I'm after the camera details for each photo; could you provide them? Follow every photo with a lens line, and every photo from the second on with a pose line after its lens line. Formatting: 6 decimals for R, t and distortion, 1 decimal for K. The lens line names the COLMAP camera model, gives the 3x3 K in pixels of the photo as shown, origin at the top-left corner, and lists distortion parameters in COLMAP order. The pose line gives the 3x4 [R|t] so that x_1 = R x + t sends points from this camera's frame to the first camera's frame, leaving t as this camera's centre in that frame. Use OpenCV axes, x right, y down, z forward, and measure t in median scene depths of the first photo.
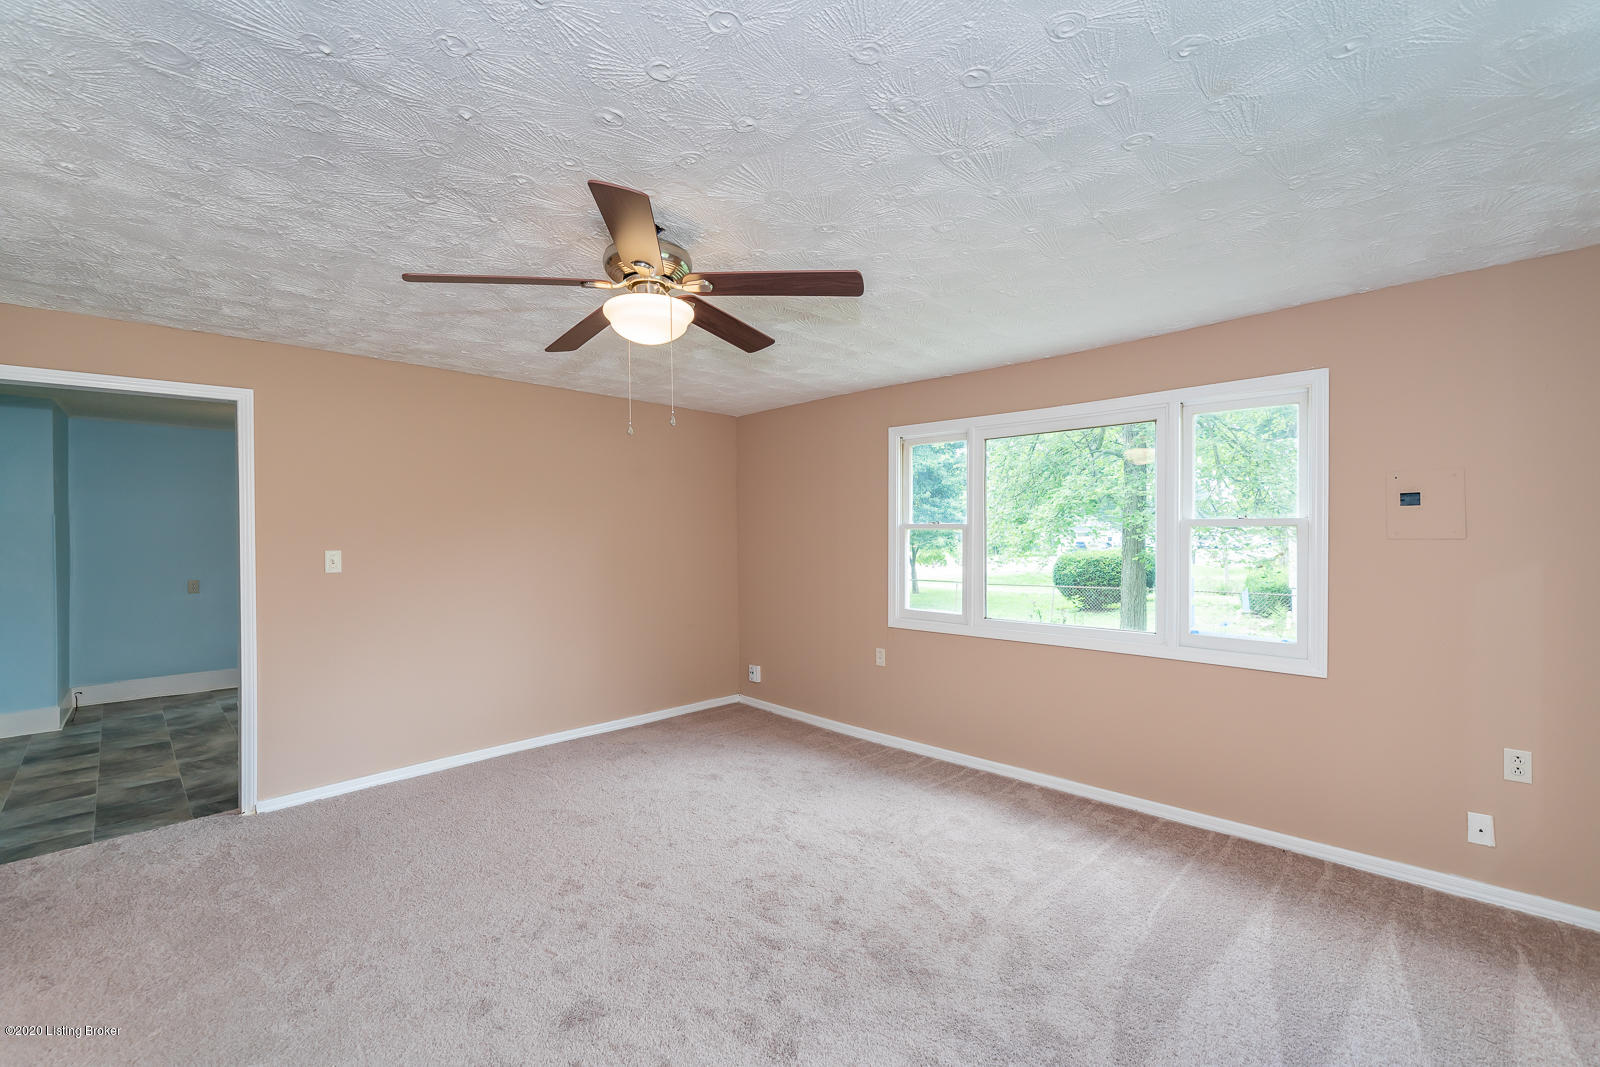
lens RADIAL K [[679.1, 0, 799.7], [0, 679.1, 539.7], [0, 0, 1]] dist [0.001586, 0.000207]
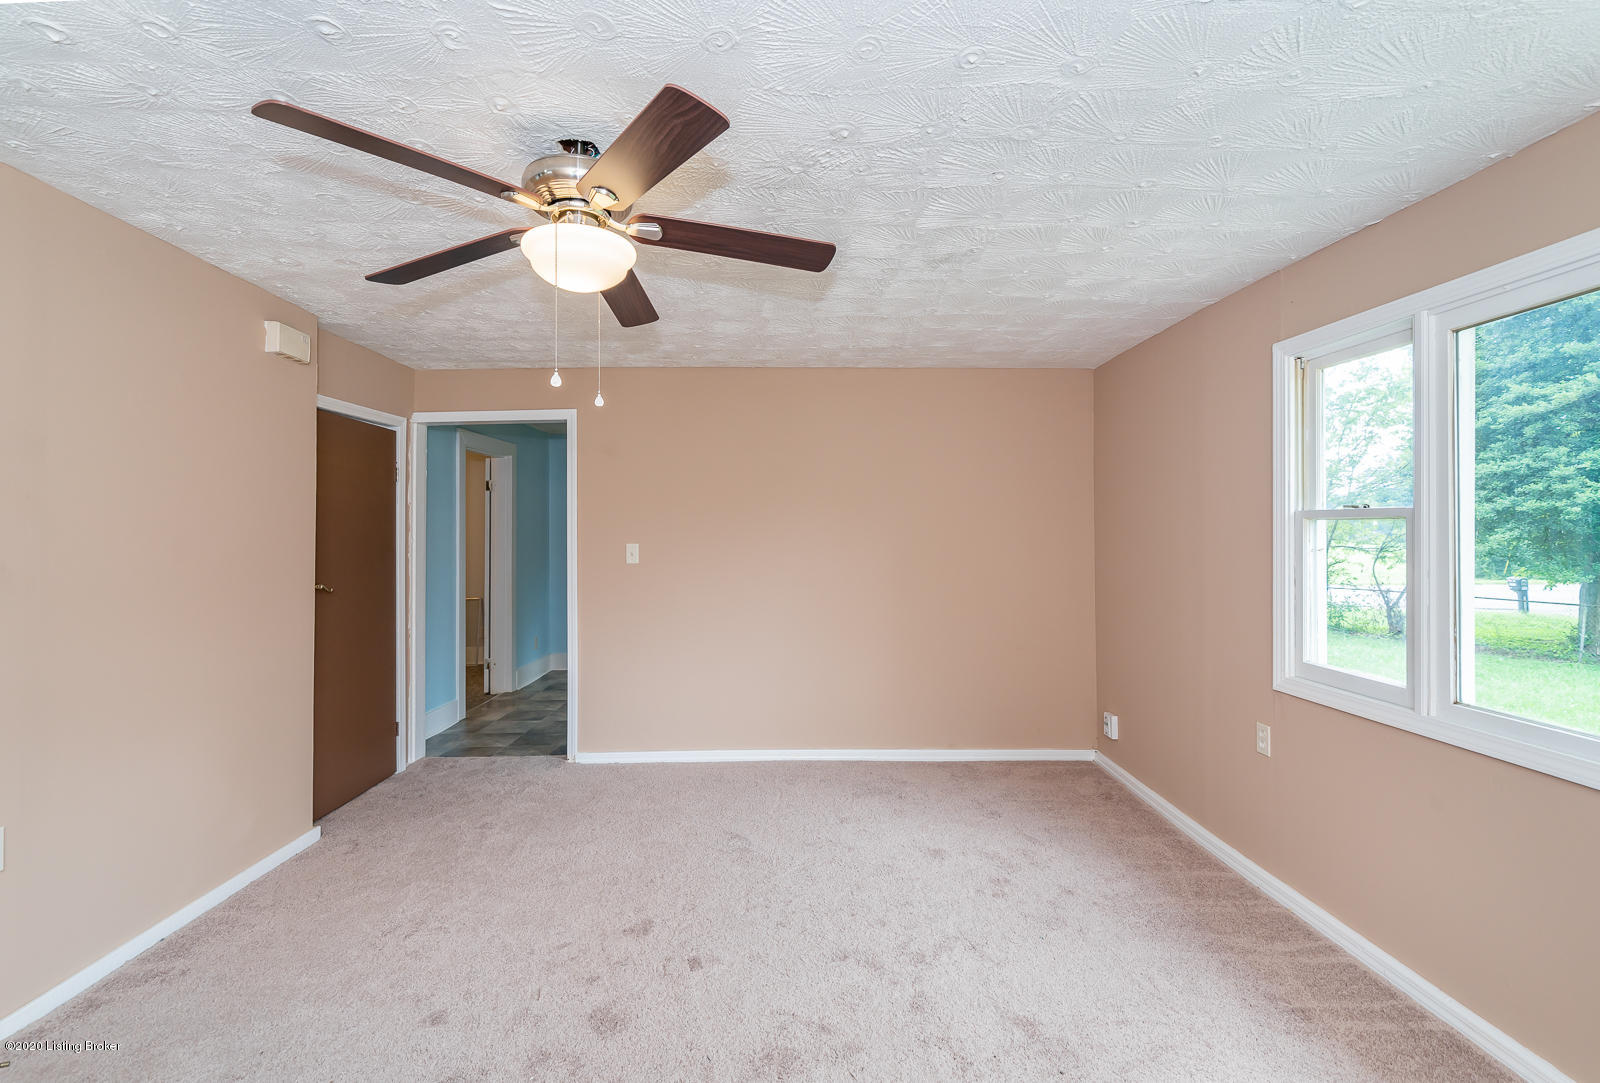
lens RADIAL K [[709.9, 0, 797.9], [0, 709.9, 529.6], [0, 0, 1]] dist [-0.002794, -0.000163]
pose [[0.708422, -0.002567, -0.705785, 0.306136], [-0.006648, 0.999925, -0.010310, 0.002187], [0.705758, 0.011996, 0.708352, 0.326984]]
